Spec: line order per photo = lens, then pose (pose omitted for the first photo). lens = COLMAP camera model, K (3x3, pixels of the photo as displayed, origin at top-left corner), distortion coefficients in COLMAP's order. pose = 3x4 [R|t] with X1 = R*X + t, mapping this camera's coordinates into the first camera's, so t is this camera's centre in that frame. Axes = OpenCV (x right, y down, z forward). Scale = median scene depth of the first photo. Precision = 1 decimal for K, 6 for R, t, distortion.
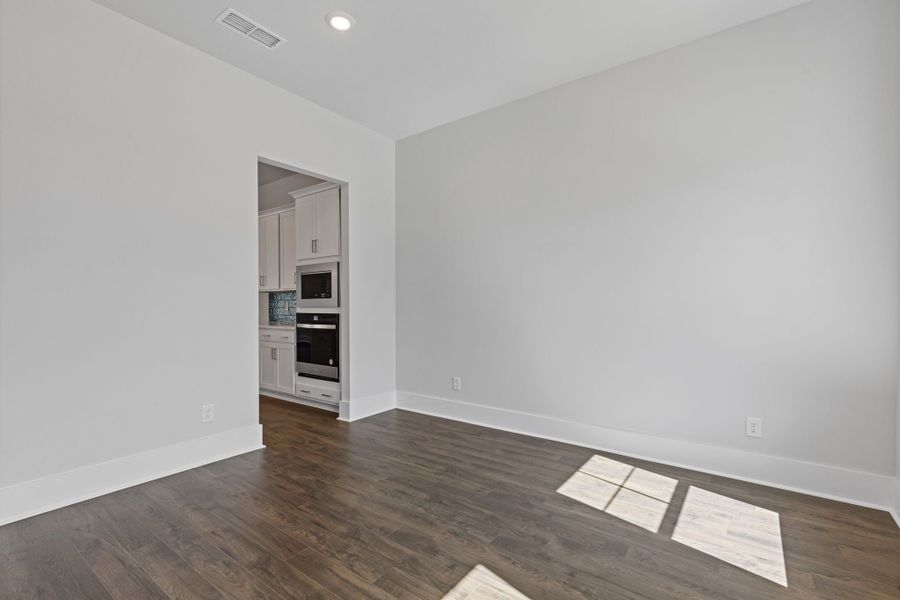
lens RADIAL K [[409.7, 0, 450.3], [0, 409.7, 302.6], [0, 0, 1]] dist [-0.000699, -0.000056]
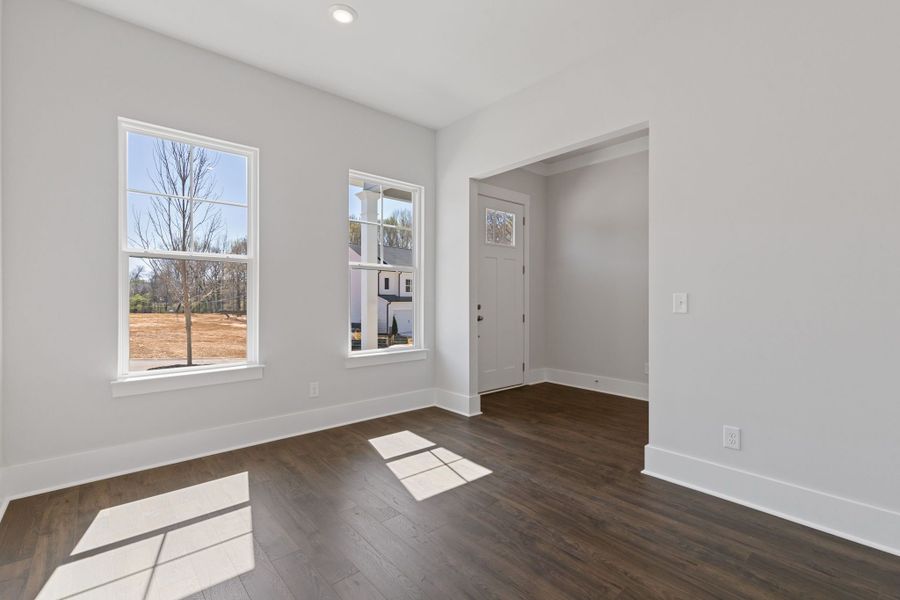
lens RADIAL K [[409.7, 0, 446.2], [0, 409.7, 299.9], [0, 0, 1]] dist [-0.000699, -0.000056]
pose [[-0.973602, -0.001621, 0.228248, -0.167178], [-0.001519, 0.999999, 0.000623, 0.001366], [-0.228248, 0.000260, -0.973603, 1.228628]]
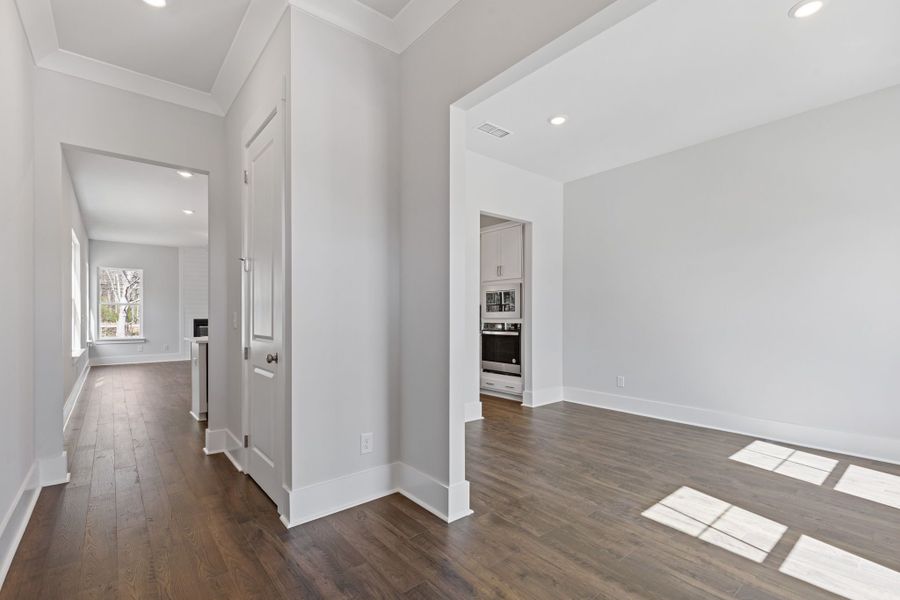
lens RADIAL K [[409.7, 0, 451.8], [0, 409.7, 313.7], [0, 0, 1]] dist [-0.000699, -0.000056]
pose [[0.970175, 0.003050, -0.242388, -0.223753], [-0.003160, 0.999995, -0.000063, -0.003336], [0.242387, 0.000827, 0.970179, -0.387376]]
